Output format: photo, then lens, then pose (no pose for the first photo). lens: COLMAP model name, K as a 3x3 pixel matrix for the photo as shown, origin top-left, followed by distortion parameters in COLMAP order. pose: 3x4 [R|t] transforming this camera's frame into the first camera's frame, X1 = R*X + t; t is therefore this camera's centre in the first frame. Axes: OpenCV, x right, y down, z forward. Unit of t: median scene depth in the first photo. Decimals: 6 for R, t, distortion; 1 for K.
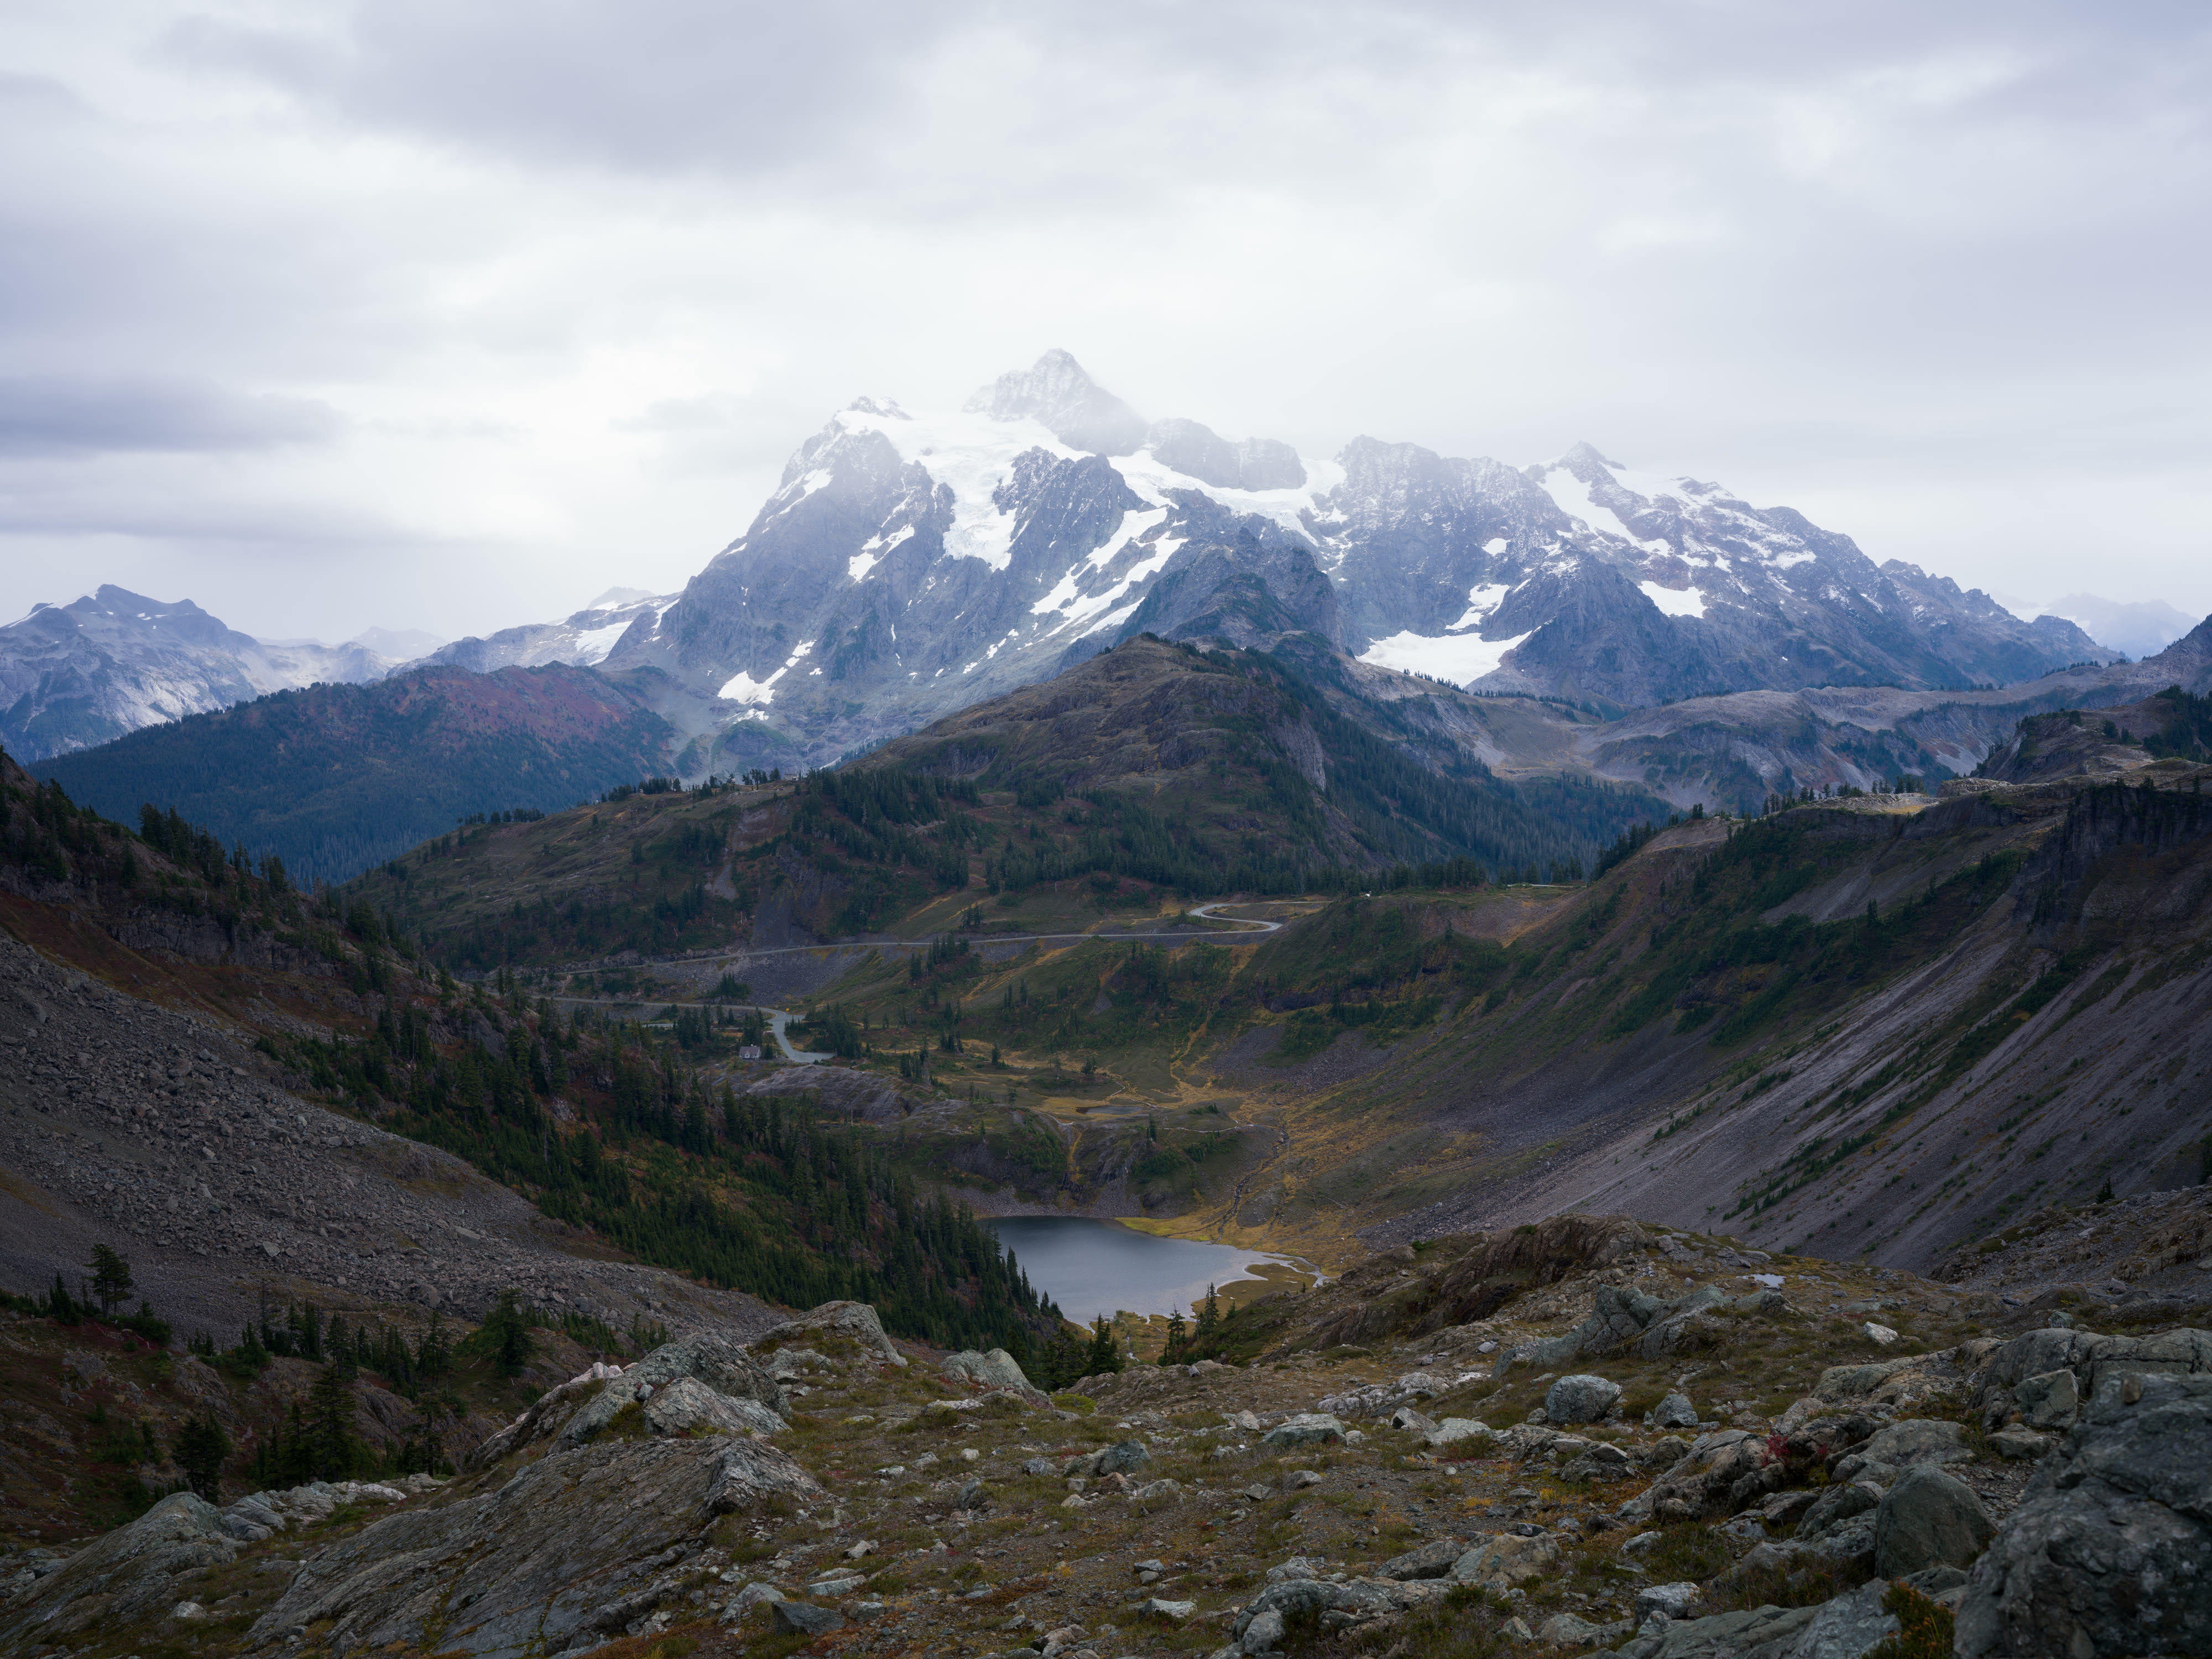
lens RADIAL K [[2398.3, 0, 1106.0], [0, 2398.3, 829.5], [0, 0, 1]] dist [0.087049, -0.145360]
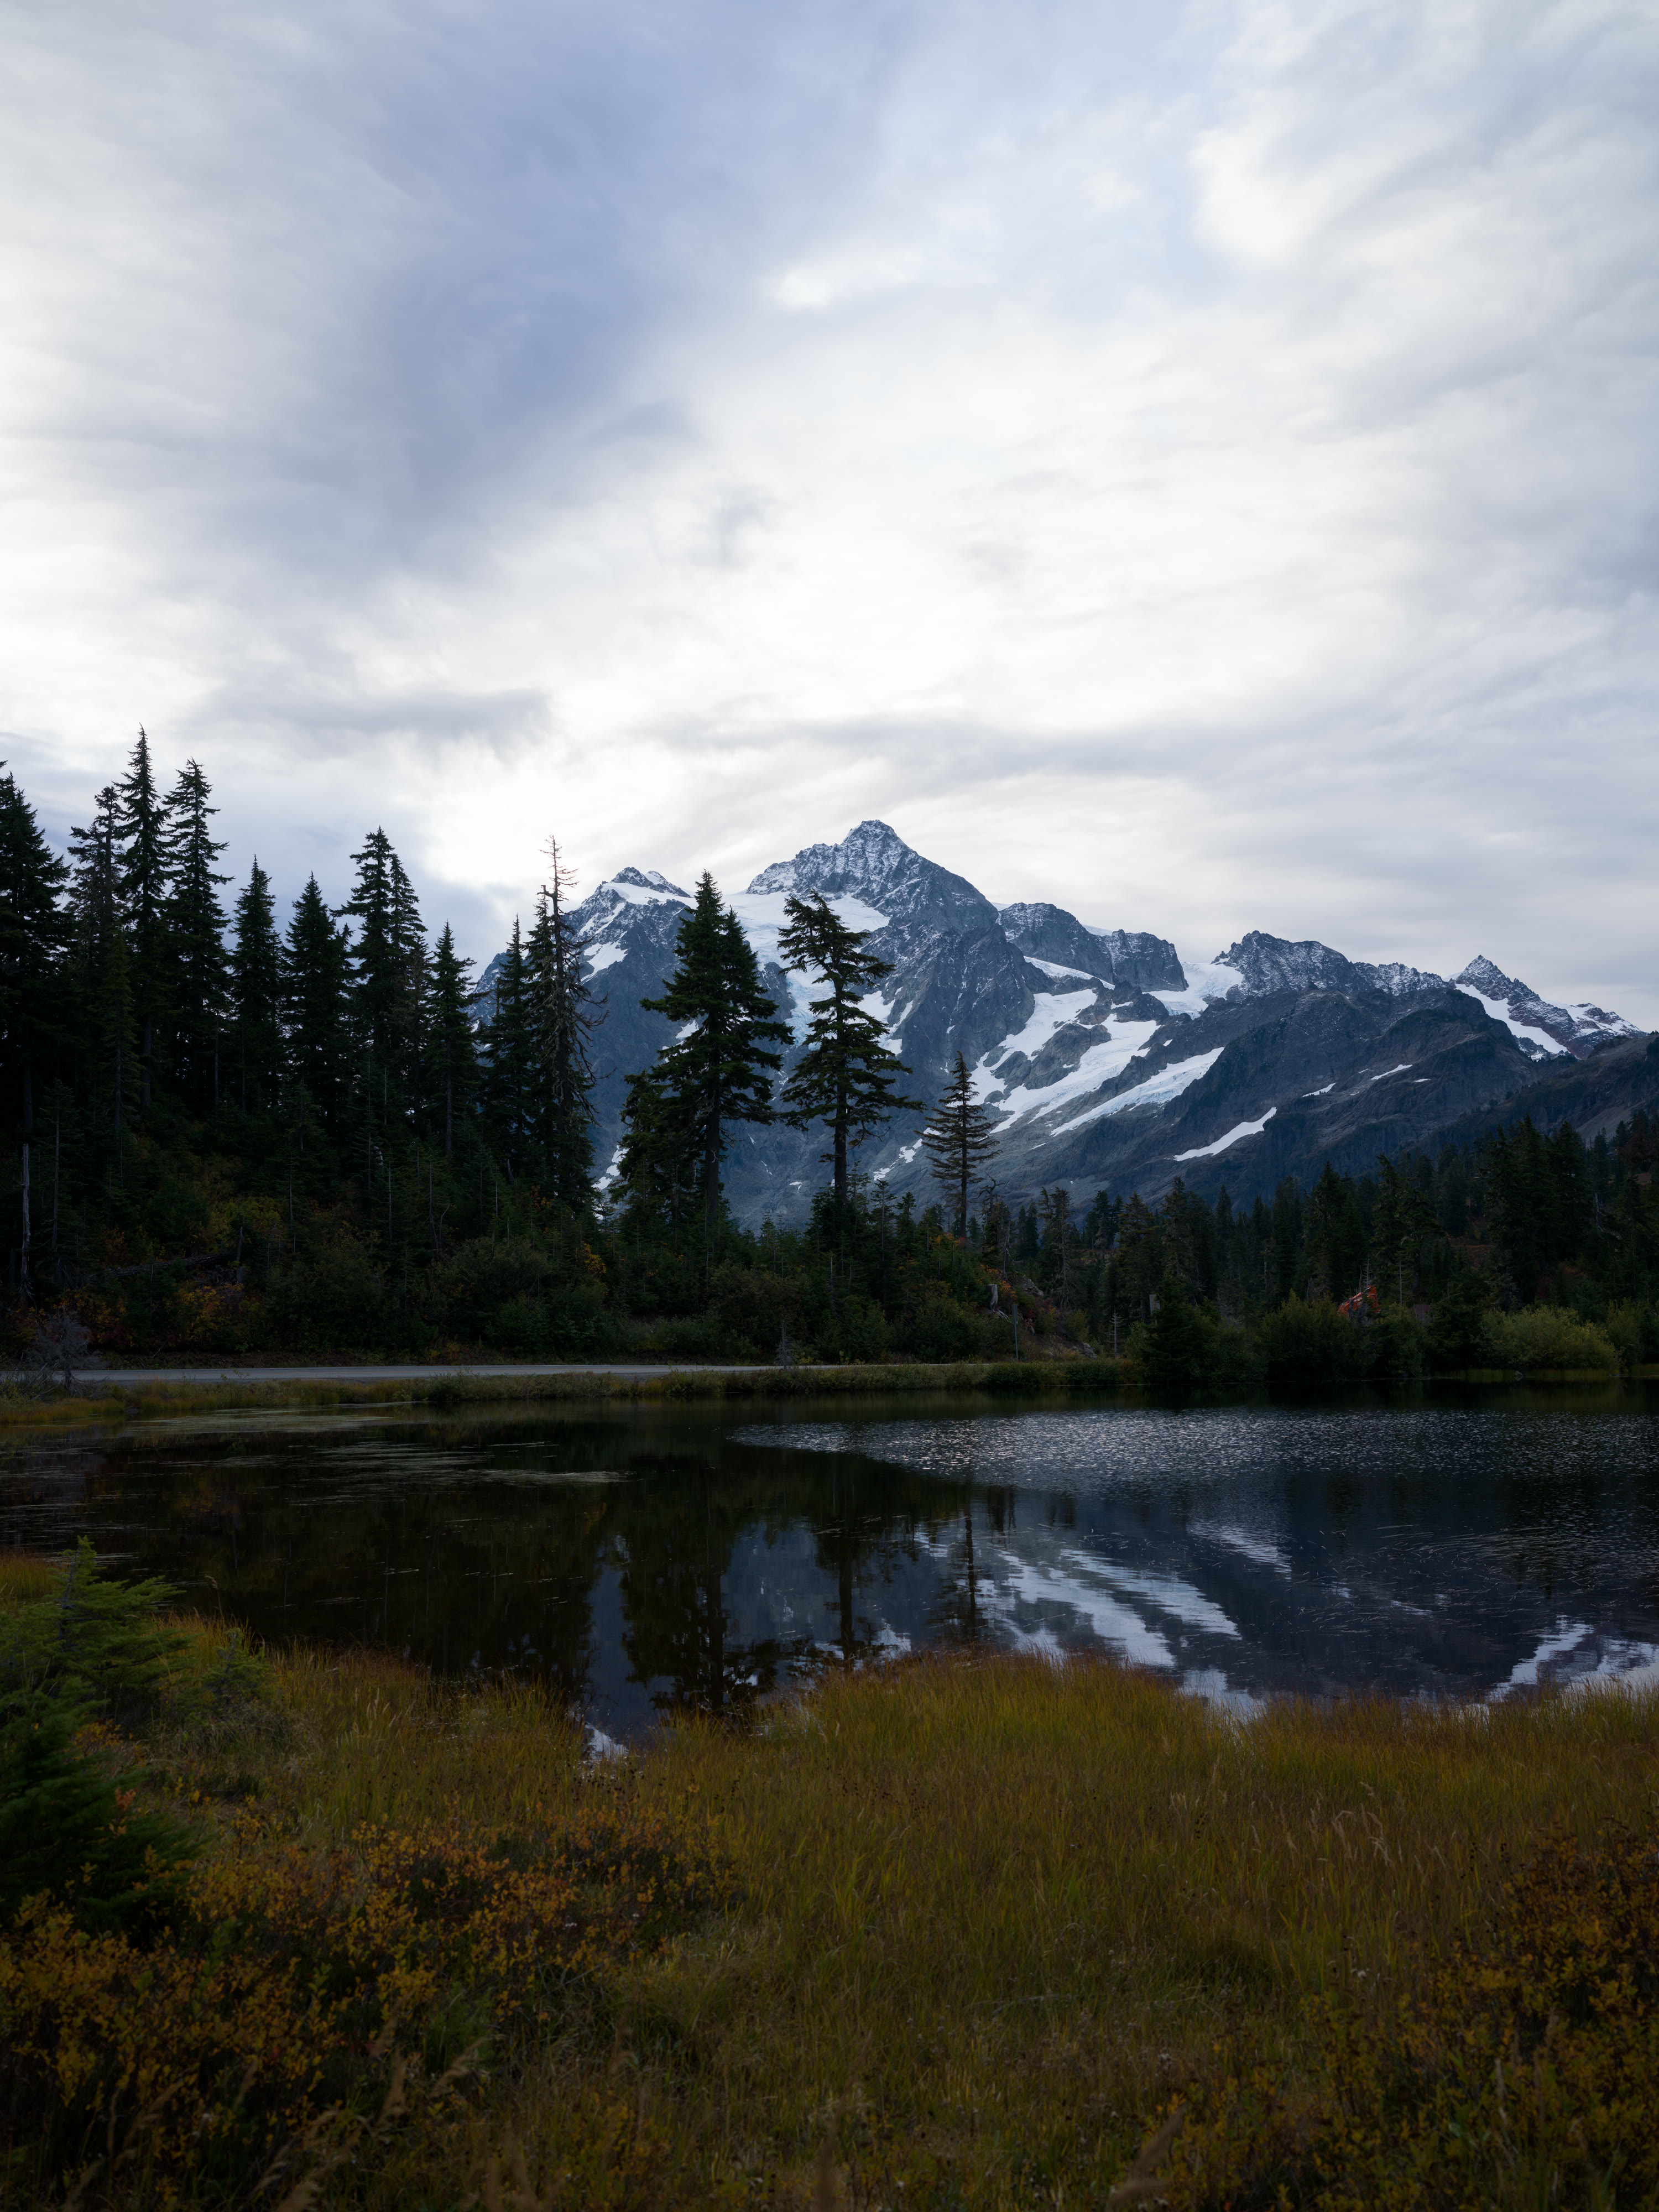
lens RADIAL K [[2398.3, 0, 829.5], [0, 2398.3, 1106.0], [0, 0, 1]] dist [0.087049, -0.145360]
pose [[0.978676, 0.031539, 0.202975, -0.213156], [0.003510, 0.985430, -0.170045, 0.038213], [-0.205381, 0.167132, 0.964306, 0.245975]]
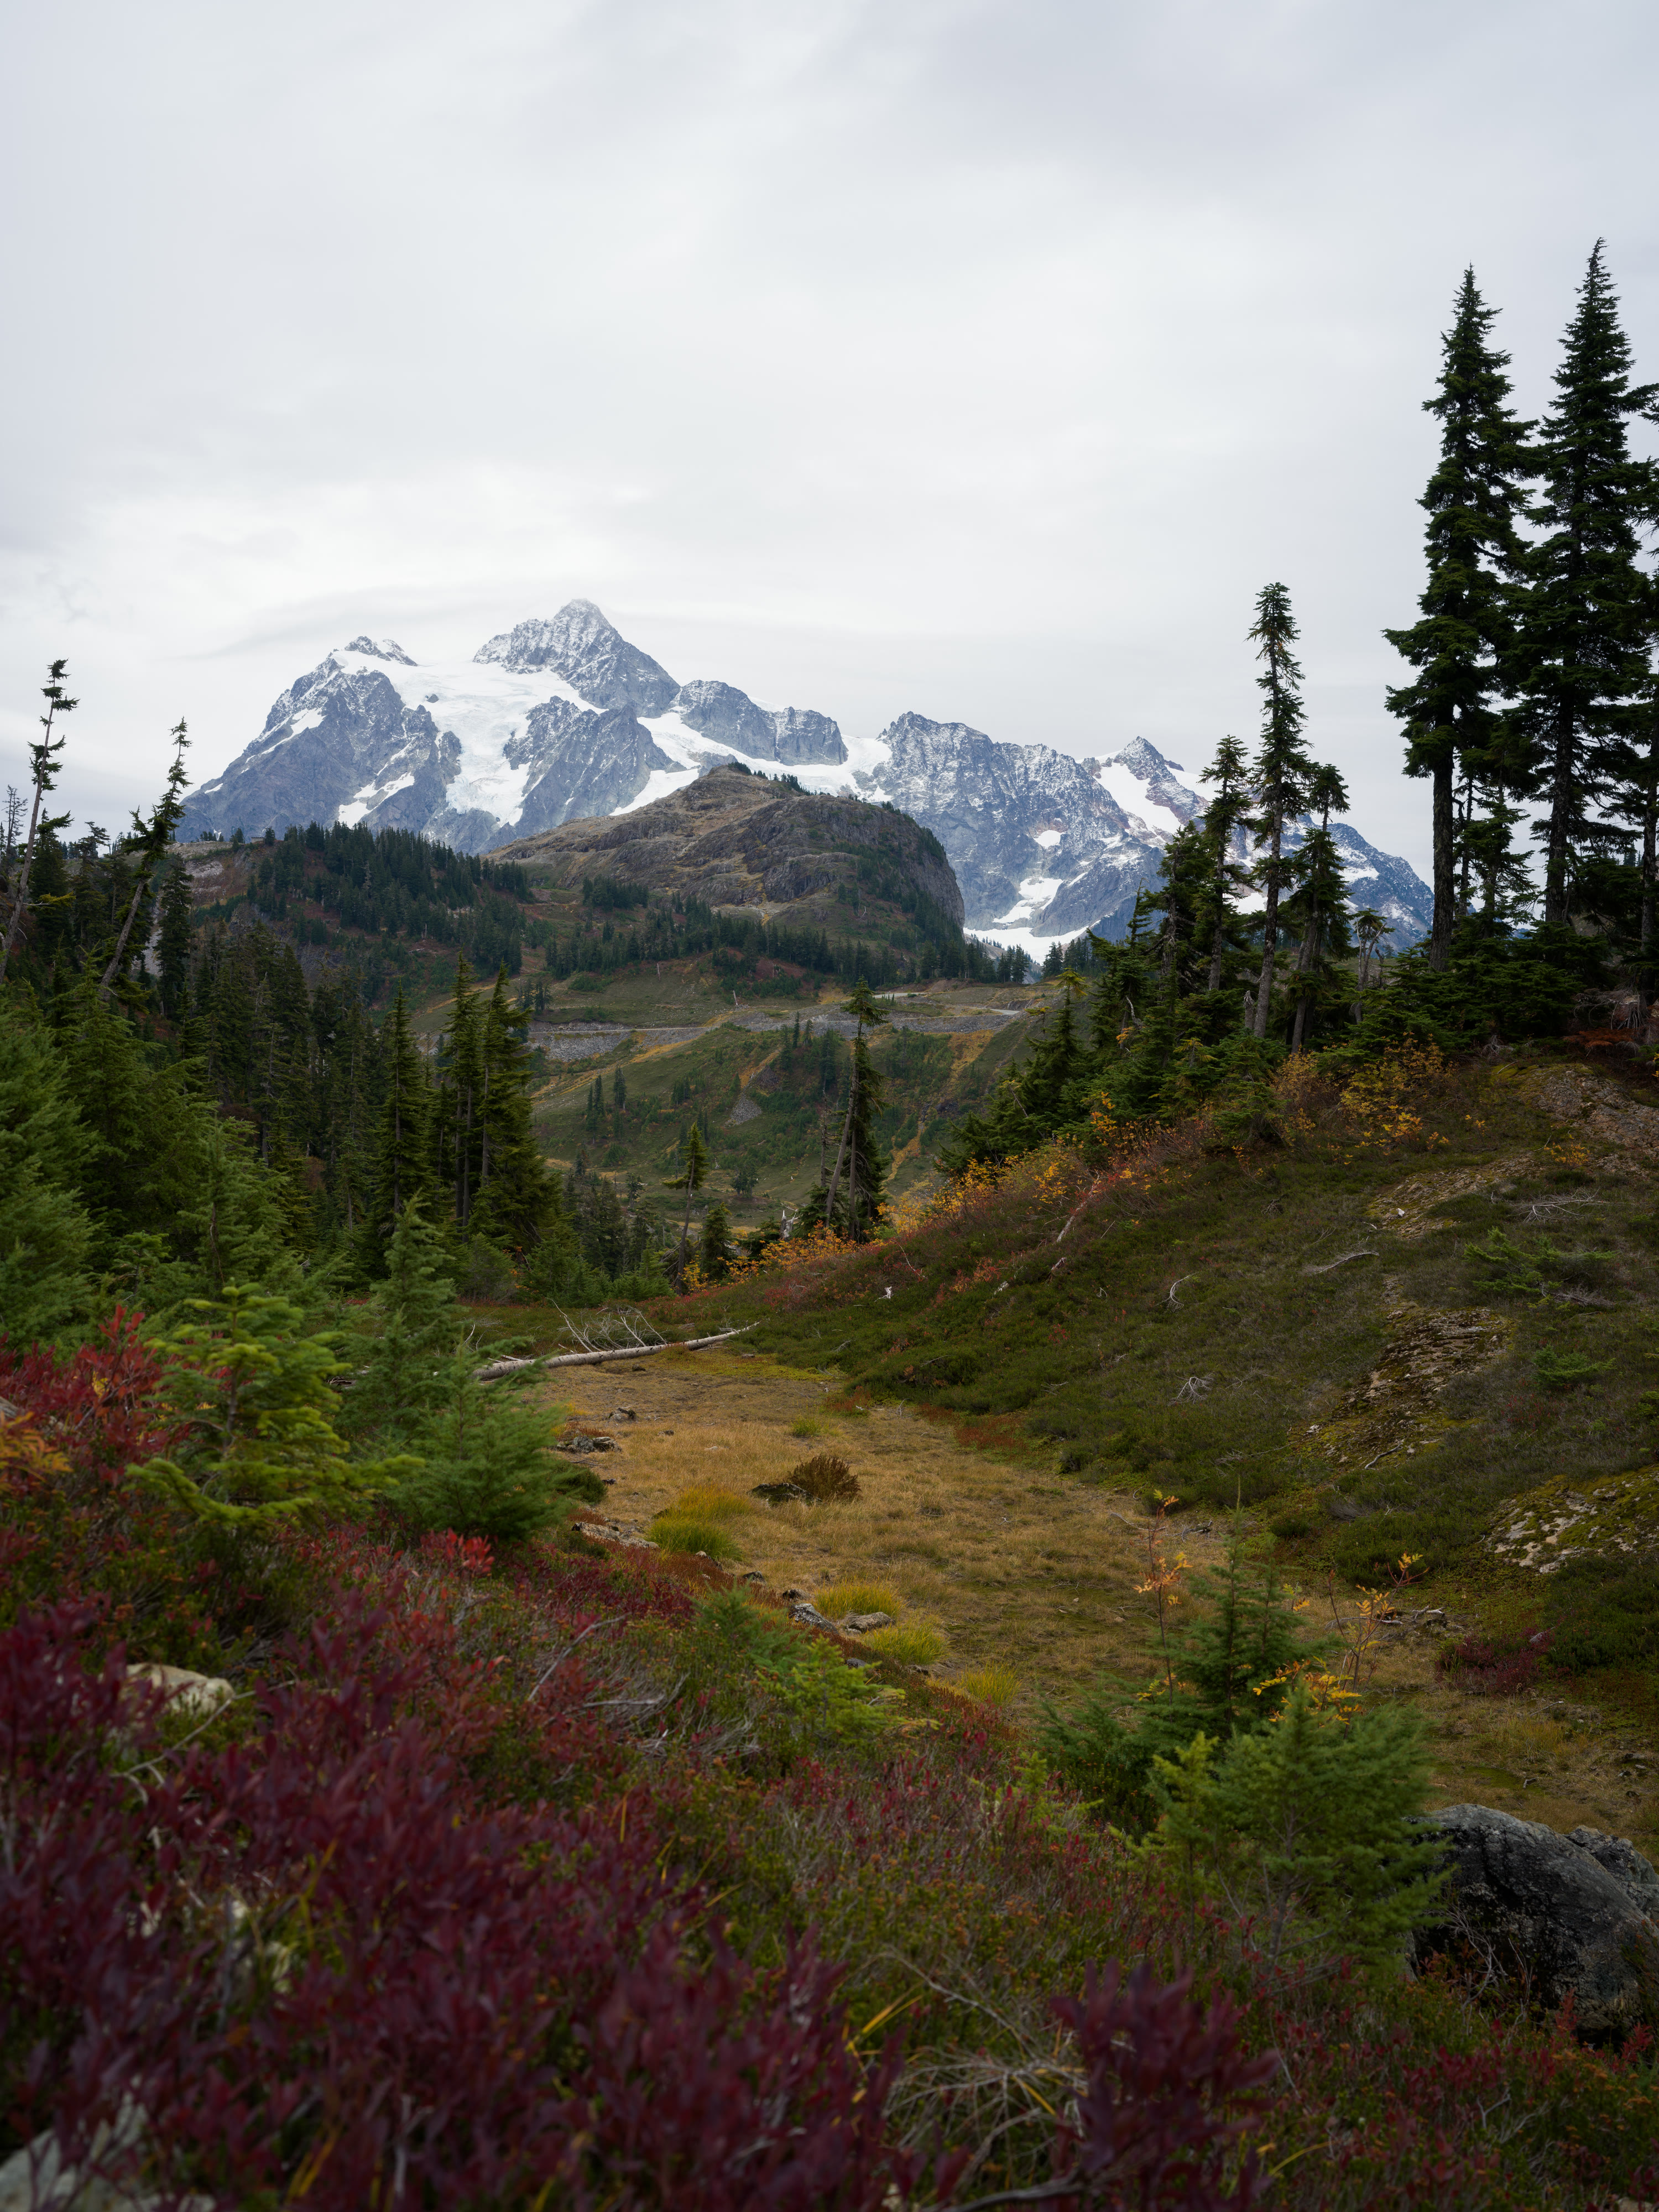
lens RADIAL K [[2398.3, 0, 829.5], [0, 2398.3, 1106.0], [0, 0, 1]] dist [0.087049, -0.145360]
pose [[0.993550, 0.049987, 0.101778, -0.011054], [-0.046439, 0.998238, -0.036934, 0.023556], [-0.103445, 0.031969, 0.994121, 0.093080]]
